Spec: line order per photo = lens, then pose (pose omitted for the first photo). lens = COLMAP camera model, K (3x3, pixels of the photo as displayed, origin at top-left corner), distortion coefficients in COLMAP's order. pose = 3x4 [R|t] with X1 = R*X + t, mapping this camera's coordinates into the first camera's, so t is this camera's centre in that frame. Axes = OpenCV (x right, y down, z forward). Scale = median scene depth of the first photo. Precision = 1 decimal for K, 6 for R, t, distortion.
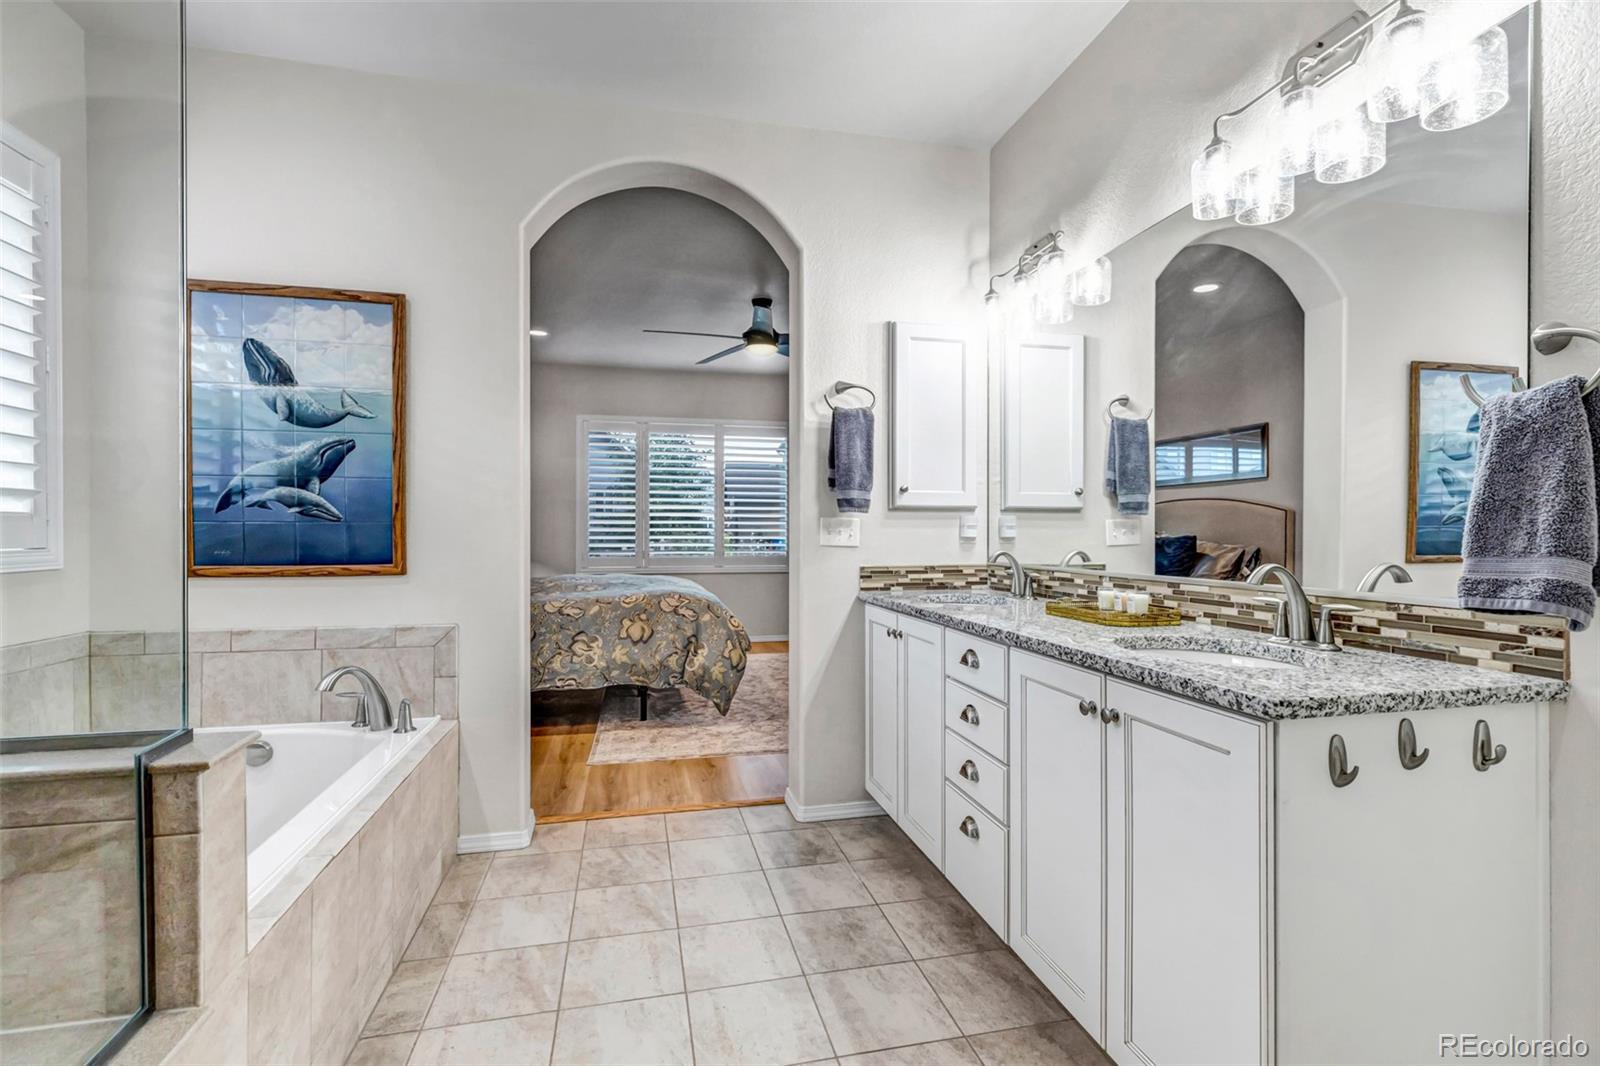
lens RADIAL K [[739.4, 0, 798.2], [0, 739.4, 534.2], [0, 0, 1]] dist [0.001968, 0.000062]
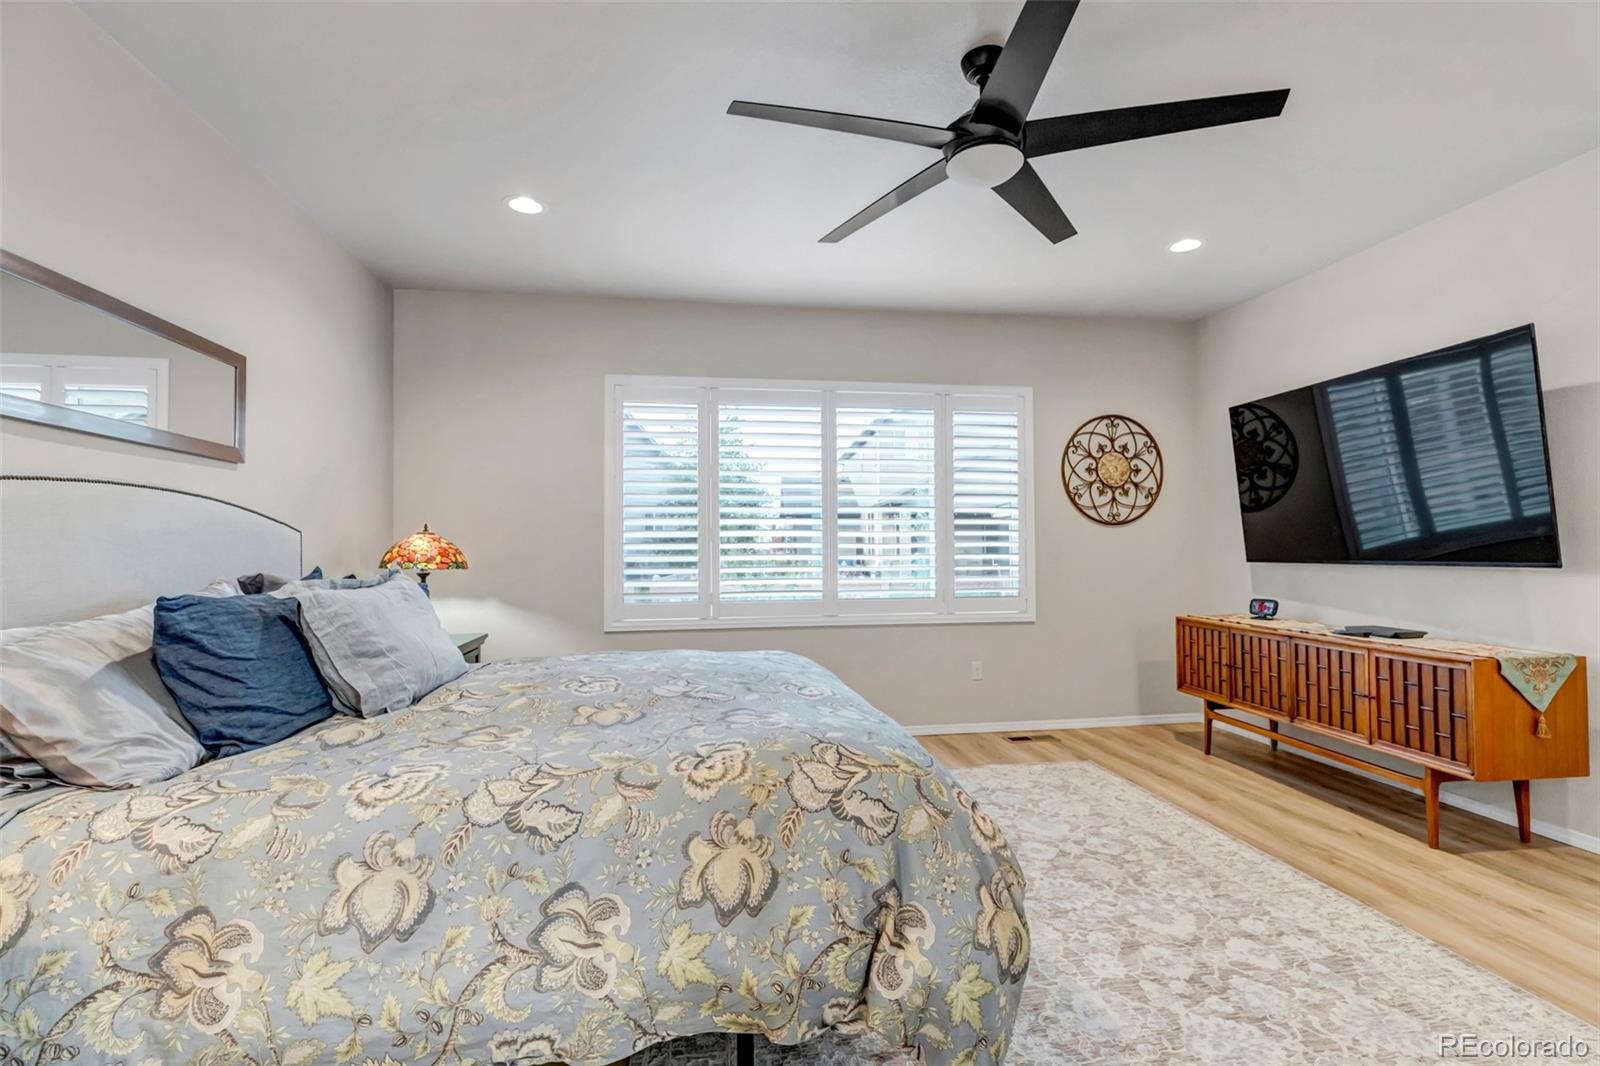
lens RADIAL K [[739.4, 0, 798.2], [0, 739.4, 534.2], [0, 0, 1]] dist [0.001968, 0.000062]
pose [[0.997765, -0.013052, -0.065536, -0.161632], [0.011446, 0.999626, -0.024821, -0.018848], [0.065836, 0.024015, 0.997541, 0.653554]]
